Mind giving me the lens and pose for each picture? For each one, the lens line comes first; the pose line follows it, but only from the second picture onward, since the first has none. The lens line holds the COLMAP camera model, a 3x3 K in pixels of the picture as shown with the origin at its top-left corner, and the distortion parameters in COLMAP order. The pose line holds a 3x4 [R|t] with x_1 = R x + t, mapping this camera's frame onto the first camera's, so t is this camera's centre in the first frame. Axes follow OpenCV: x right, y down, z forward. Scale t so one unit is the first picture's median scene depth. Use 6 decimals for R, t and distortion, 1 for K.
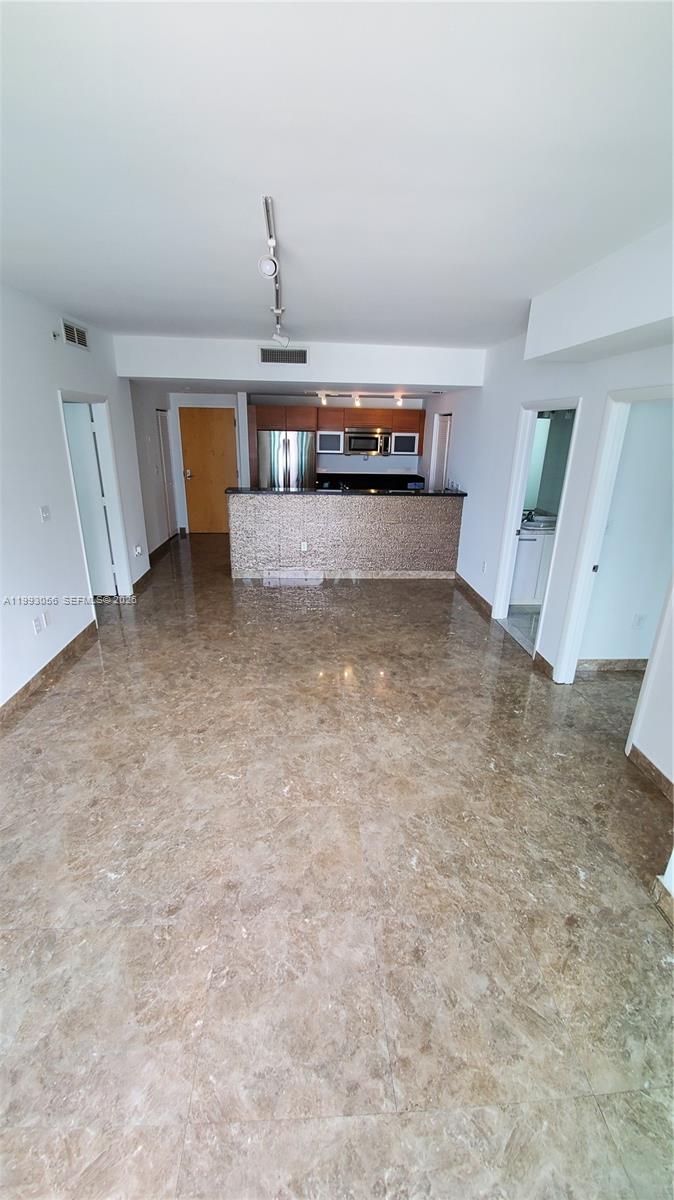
lens RADIAL K [[479.4, 0, 337.0], [0, 479.4, 600.0], [0, 0, 1]] dist [-0.000396, -0.000263]
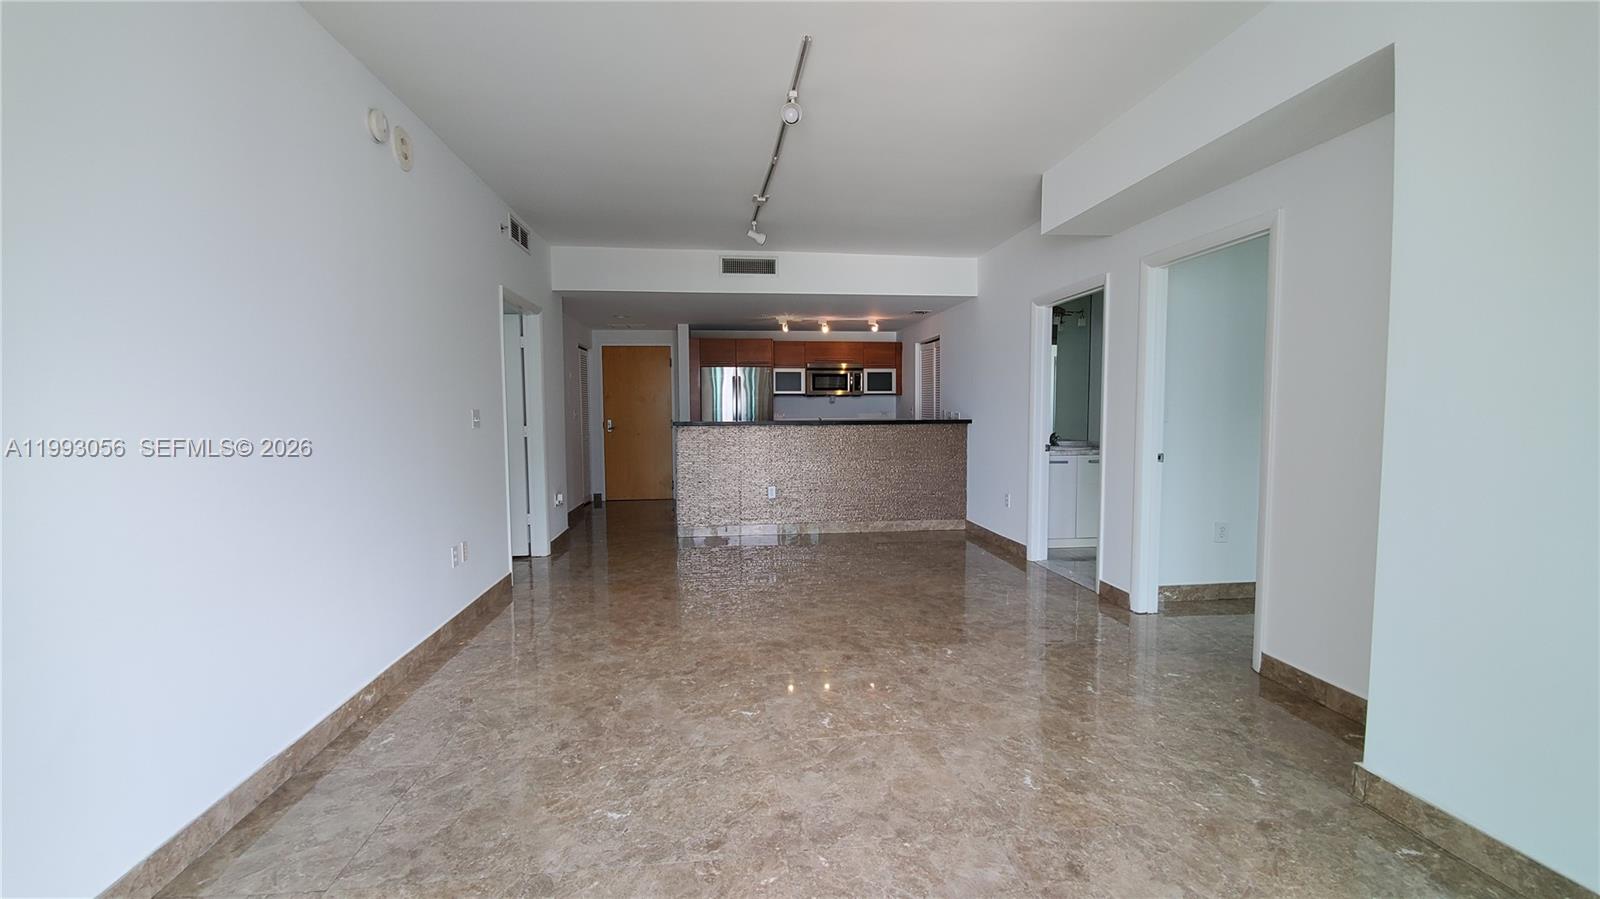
lens RADIAL K [[641.7, 0, 797.0], [0, 641.7, 455.5], [0, 0, 1]] dist [0.009488, -0.012664]
pose [[0.998089, -0.030205, 0.053898, -0.115053], [0.043790, 0.961241, -0.272209, 0.163756], [-0.043587, 0.274049, 0.960727, -0.027474]]
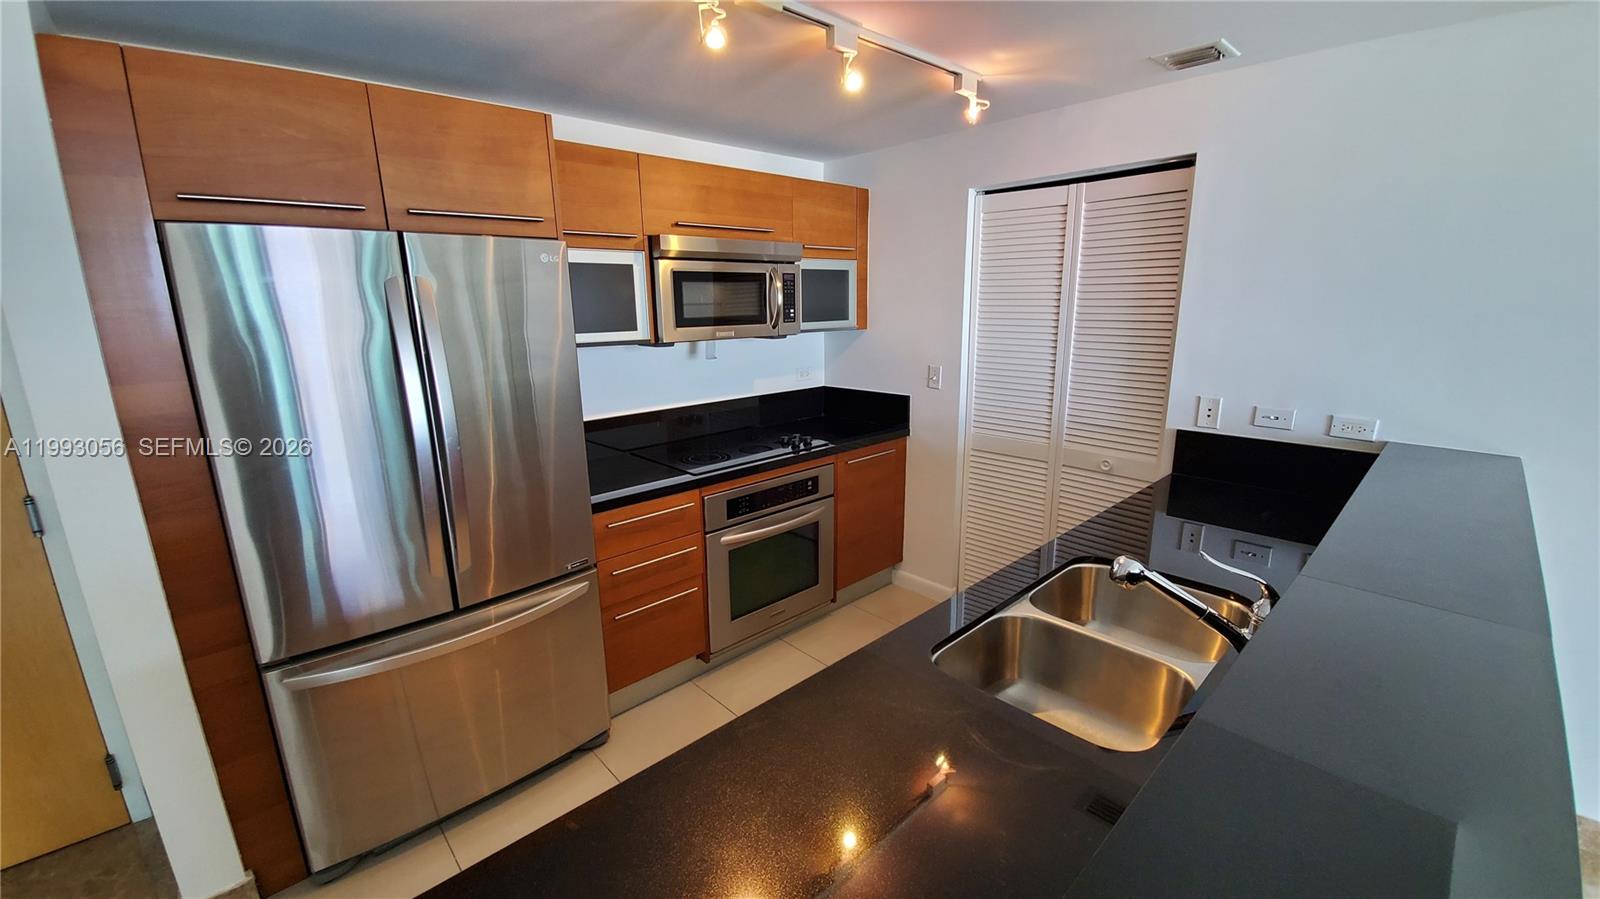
lens RADIAL K [[628.0, 0, 790.8], [0, 628.0, 450.4], [0, 0, 1]] dist [0.005352, -0.011474]
pose [[0.773550, -0.178714, 0.608015, -0.249421], [0.246607, 0.968681, -0.029022, -0.409212], [-0.583786, 0.172390, 0.793395, 1.305292]]
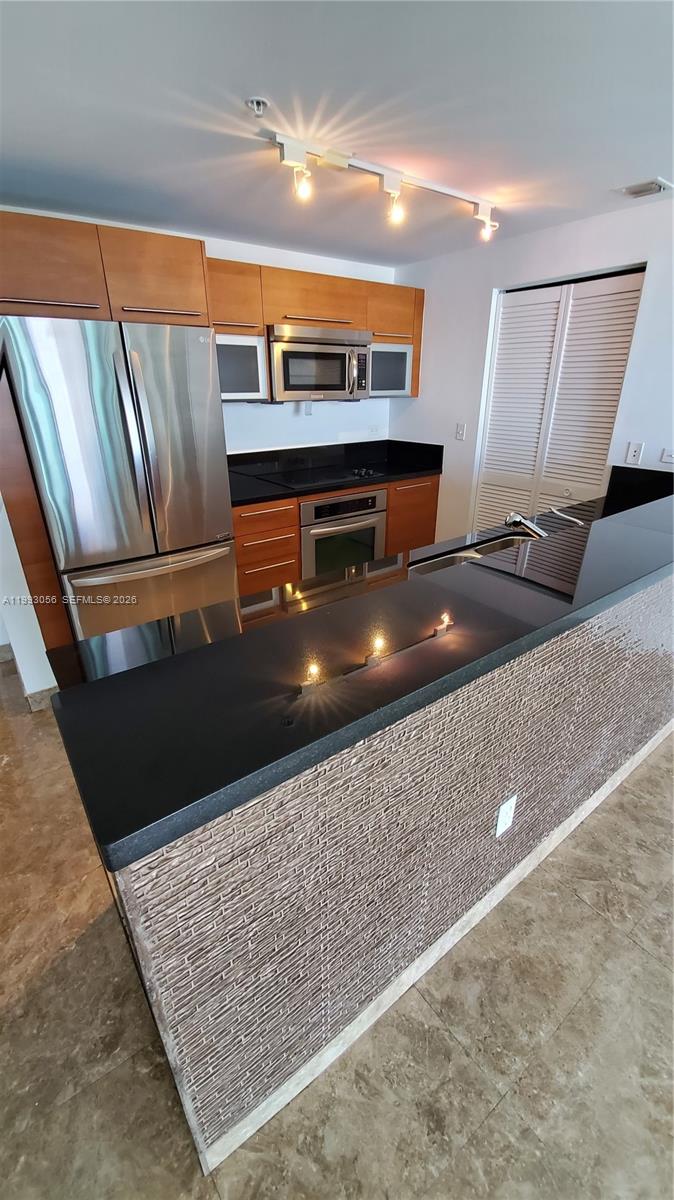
lens RADIAL K [[471.0, 0, 333.0], [0, 471.0, 595.7], [0, 0, 1]] dist [0.005352, -0.011474]
pose [[0.836553, -0.246447, 0.489329, -0.299641], [0.210337, 0.969145, 0.128512, -0.351415], [-0.505902, -0.004583, 0.862579, 1.194663]]
